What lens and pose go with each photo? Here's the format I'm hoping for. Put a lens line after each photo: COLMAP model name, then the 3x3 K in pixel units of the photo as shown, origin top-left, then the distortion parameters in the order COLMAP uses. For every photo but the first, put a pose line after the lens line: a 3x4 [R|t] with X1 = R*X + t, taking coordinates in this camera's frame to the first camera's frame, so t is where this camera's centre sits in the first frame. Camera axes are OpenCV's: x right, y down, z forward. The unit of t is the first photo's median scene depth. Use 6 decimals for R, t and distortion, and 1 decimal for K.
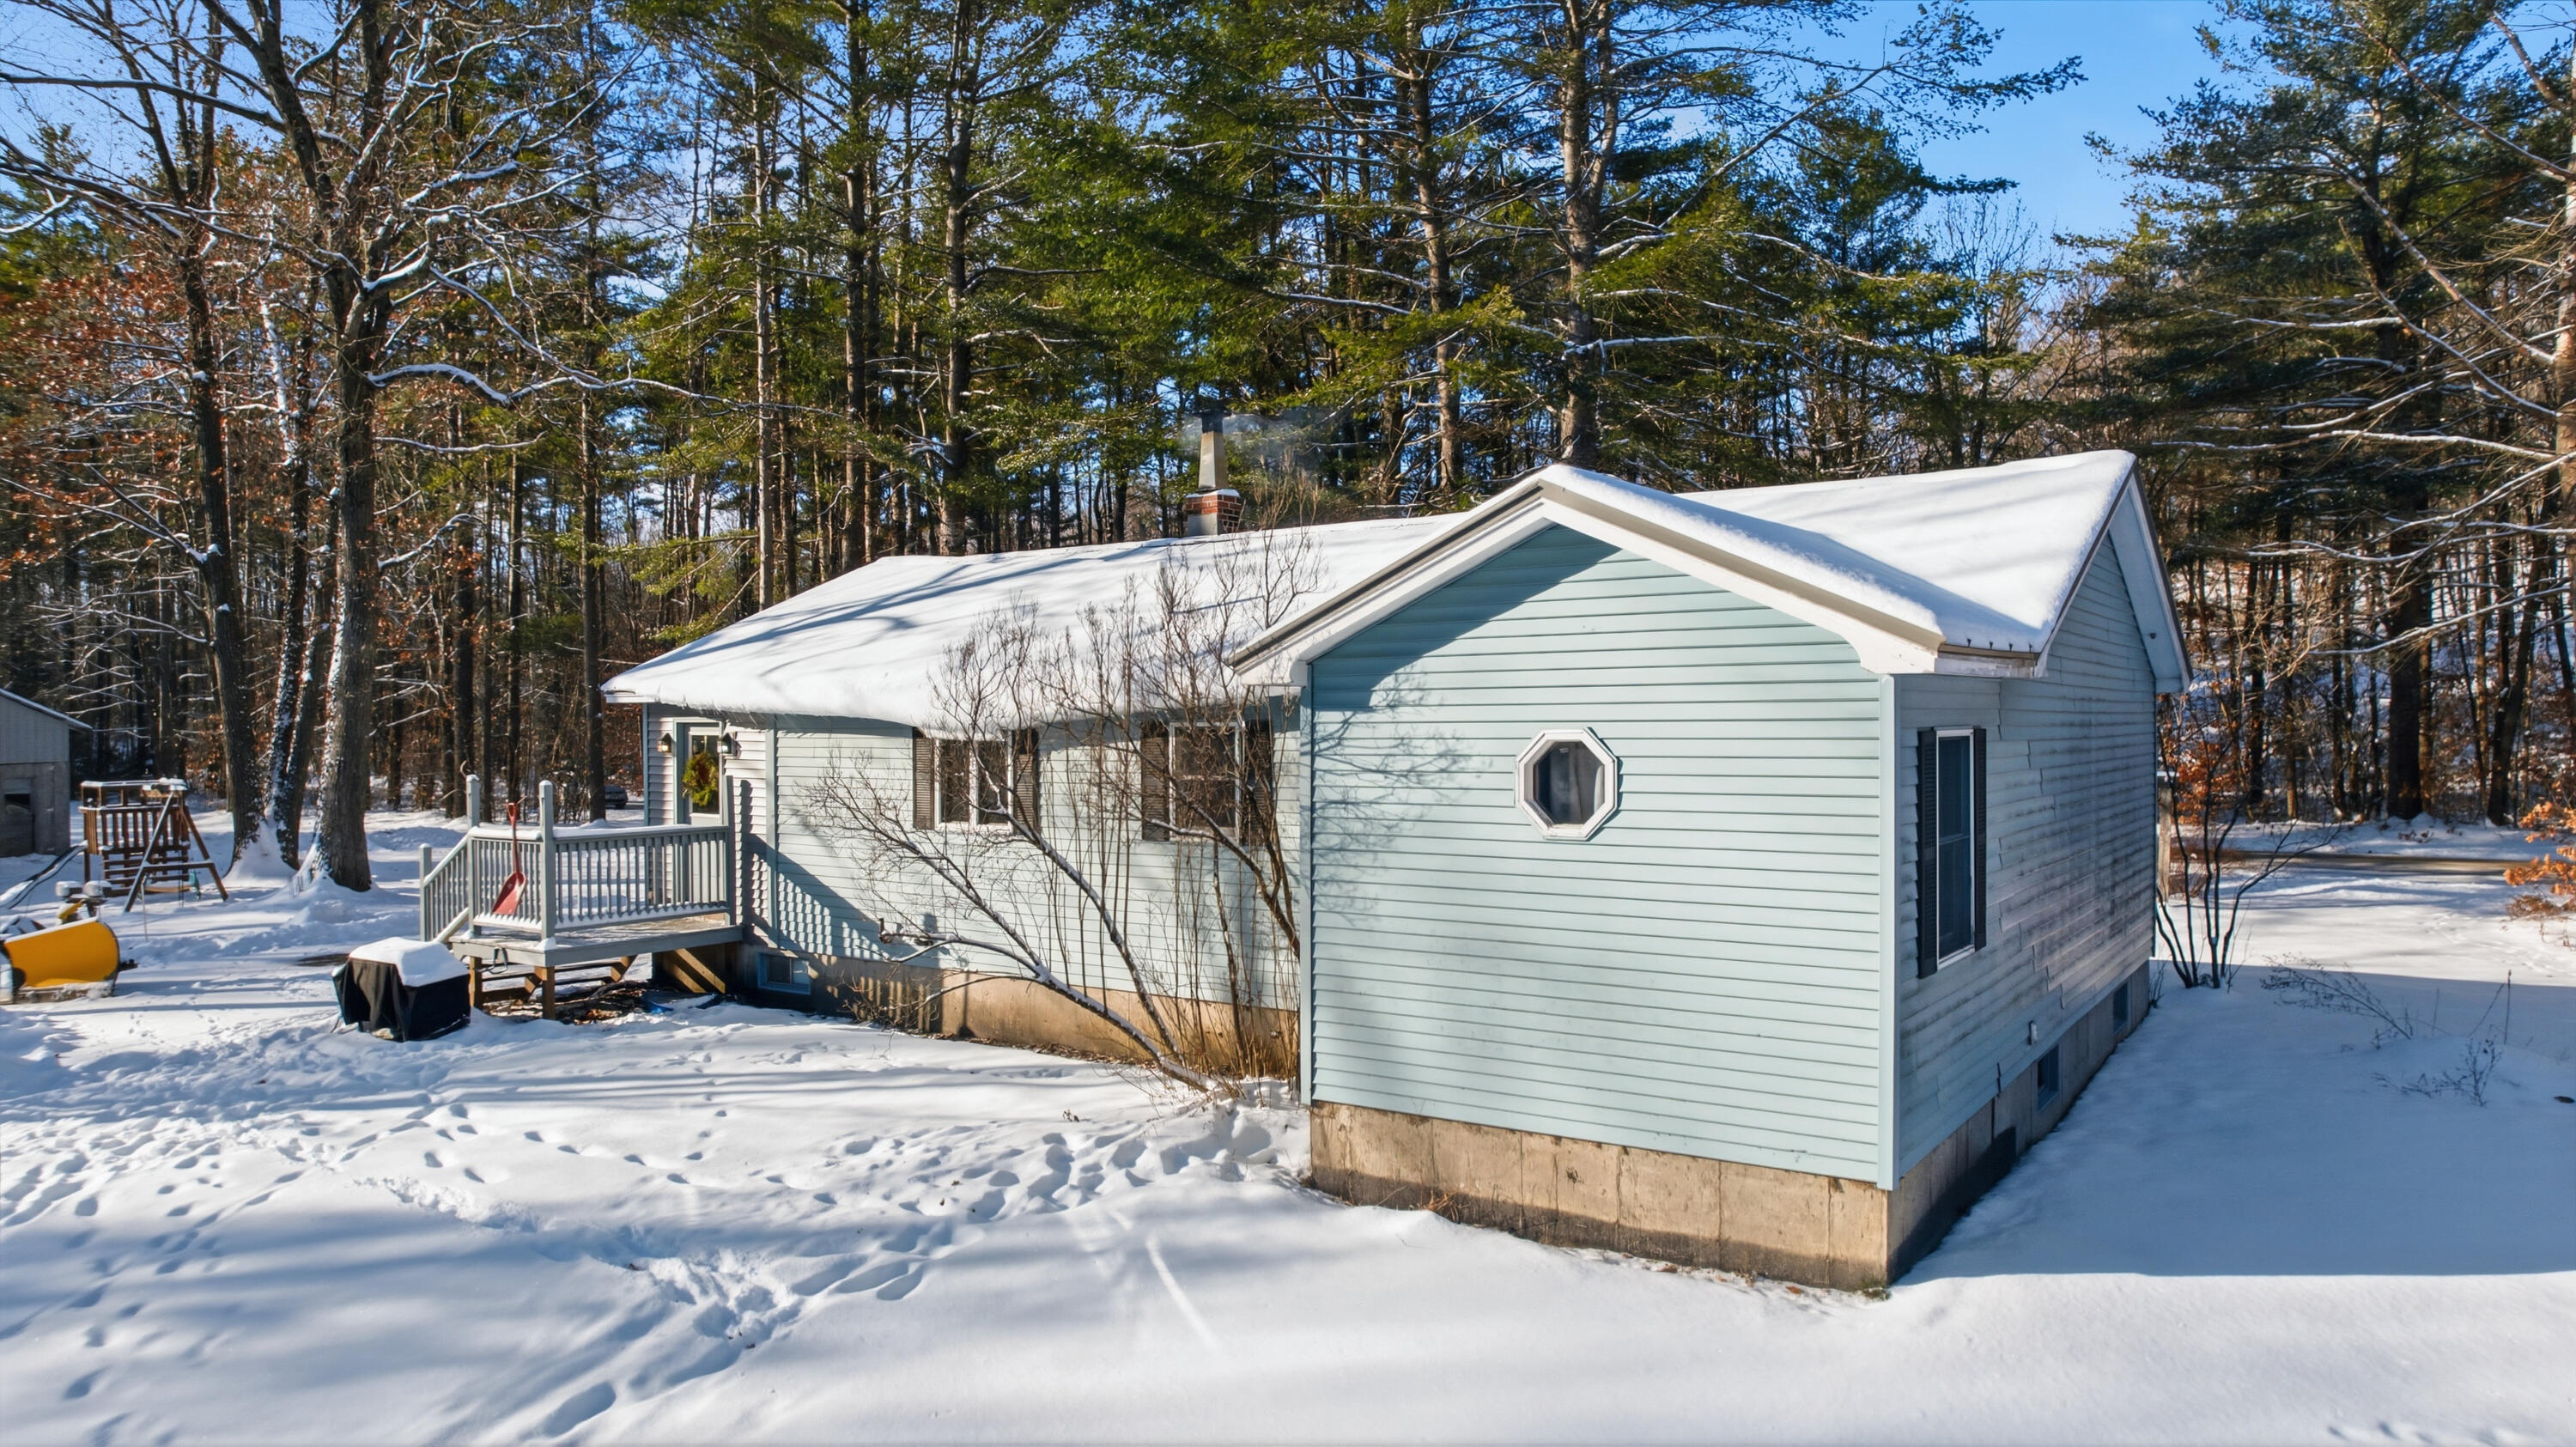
lens RADIAL K [[1783.6, 0, 1288.0], [0, 1783.6, 723.5], [0, 0, 1]] dist [-0.003422, -0.001314]
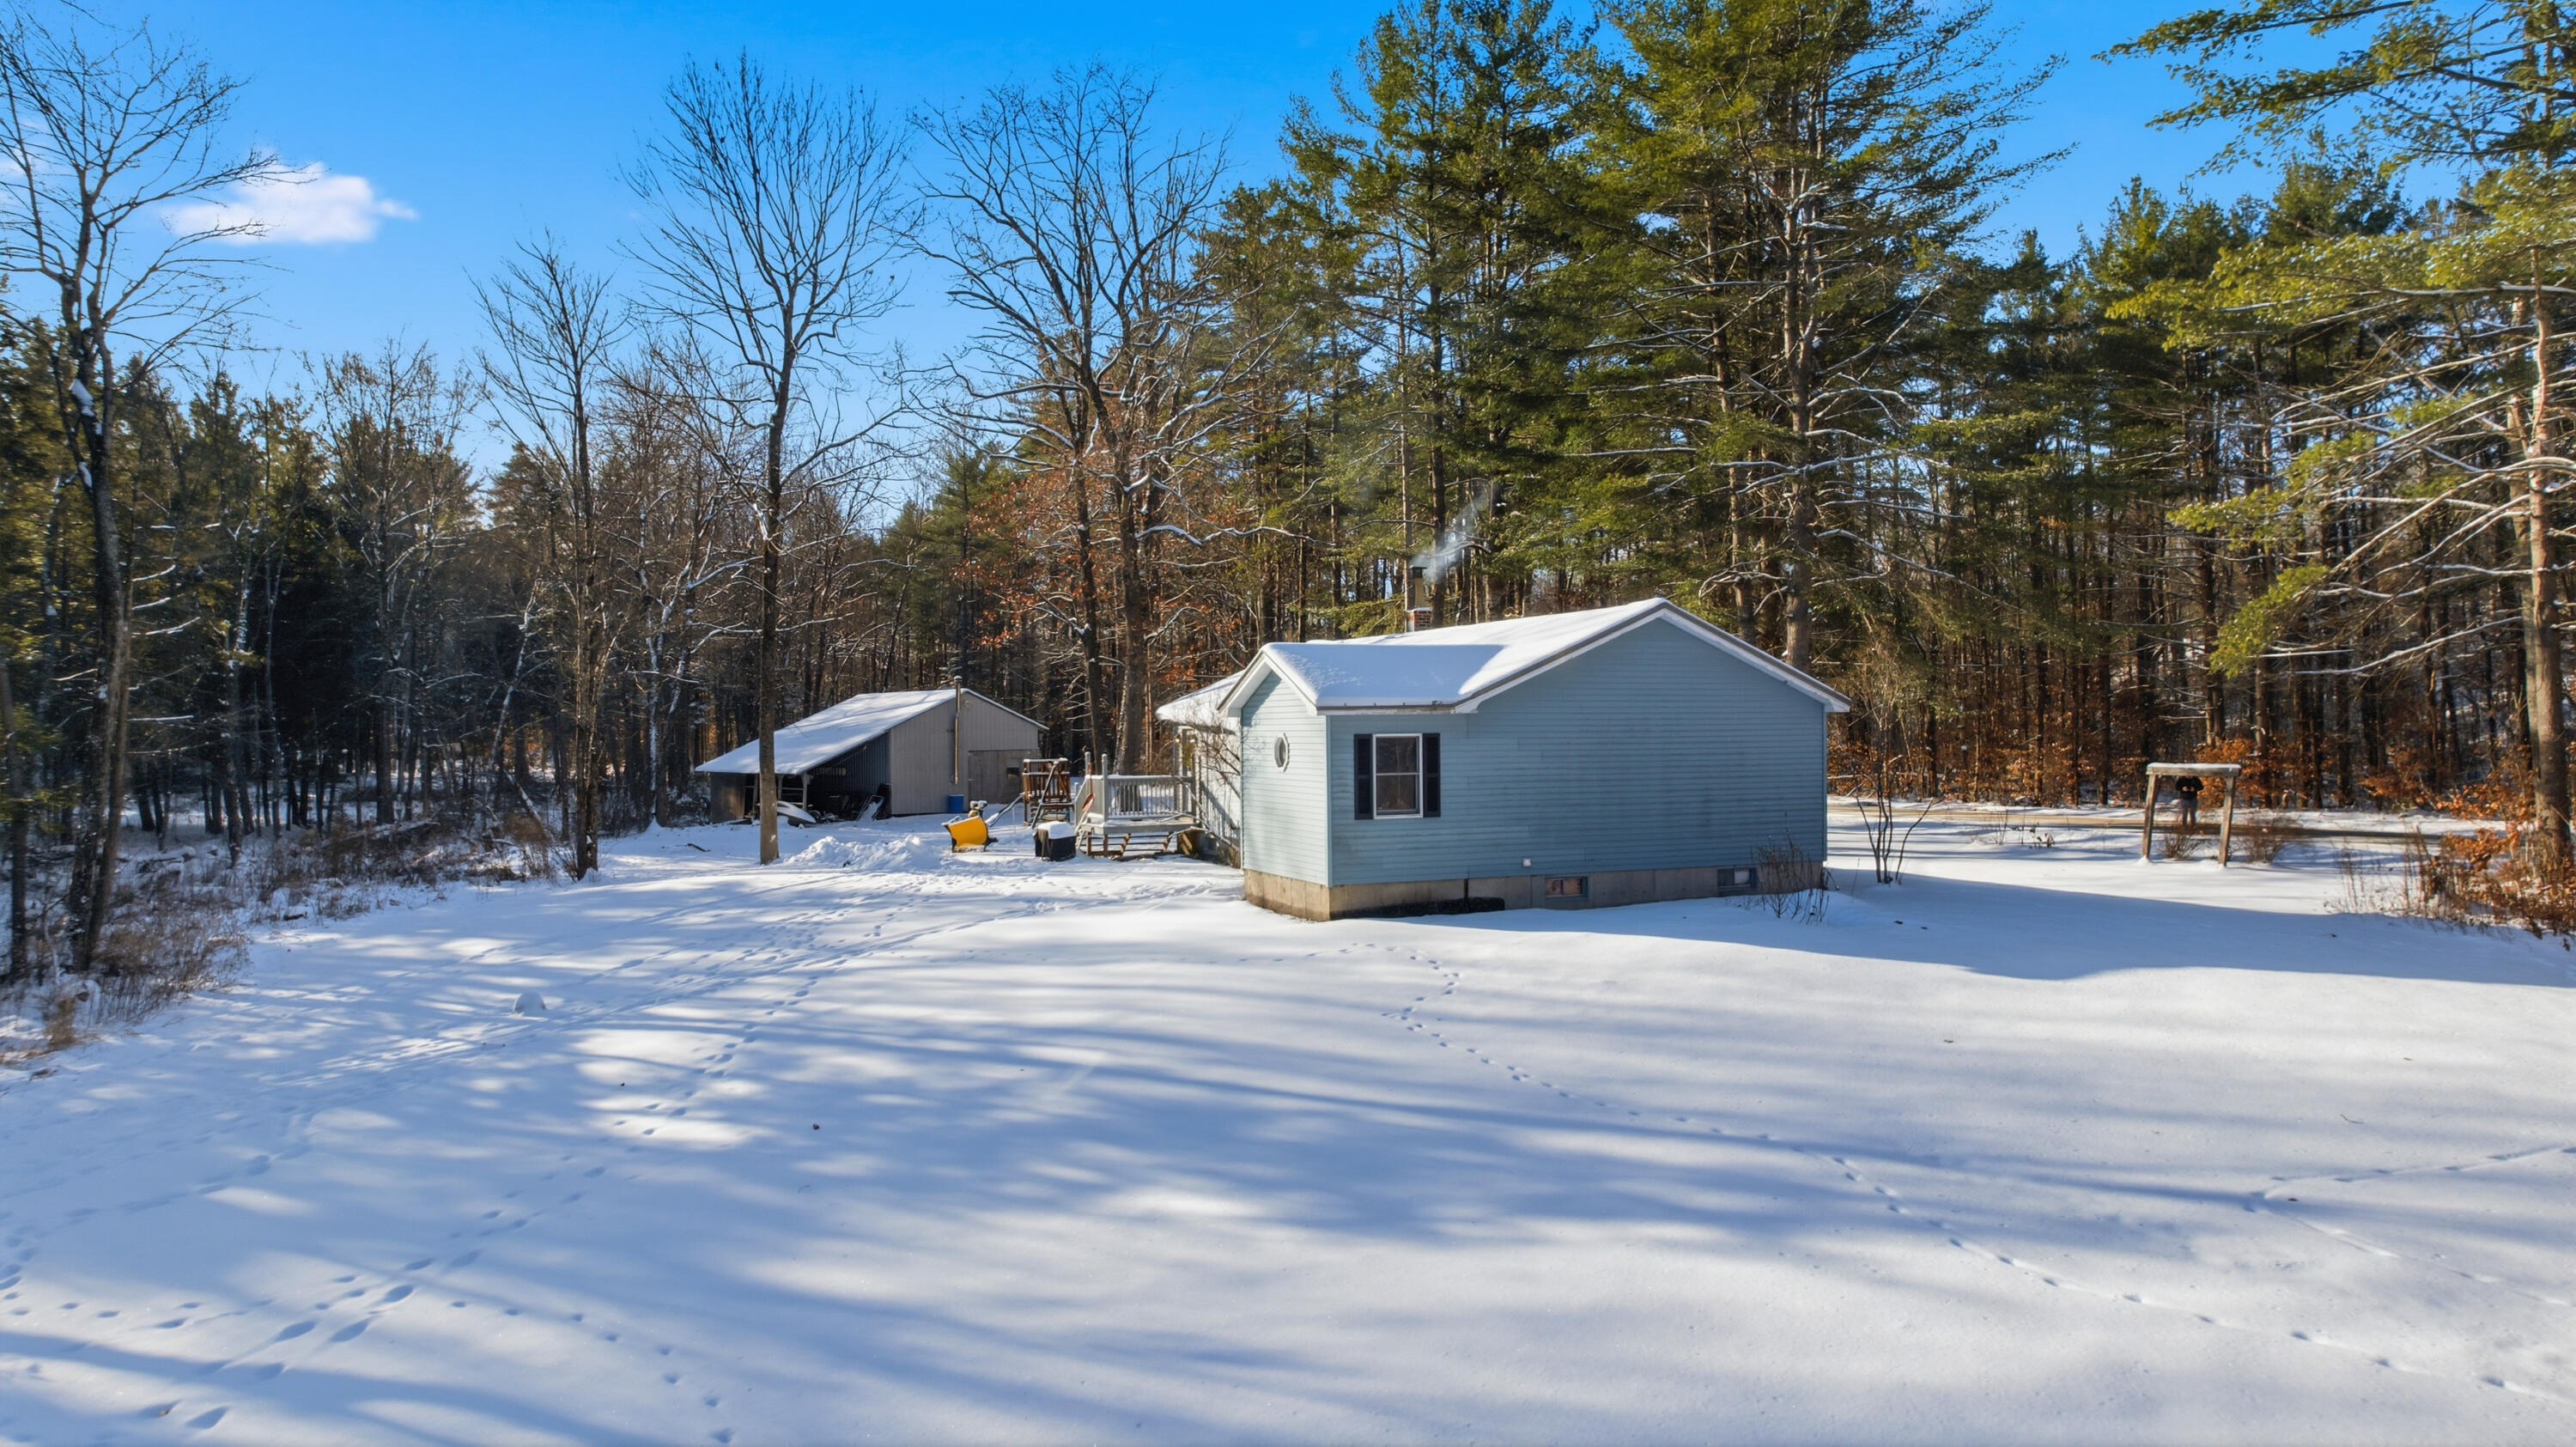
lens RADIAL K [[1678.9, 0, 1288.0], [0, 1678.9, 723.5], [0, 0, 1]] dist [-0.005669, -0.000791]
pose [[0.870417, -0.006972, -0.492267, 0.782802], [0.009691, 0.999949, 0.002973, -0.011754], [0.492221, -0.007358, 0.870439, -0.703551]]
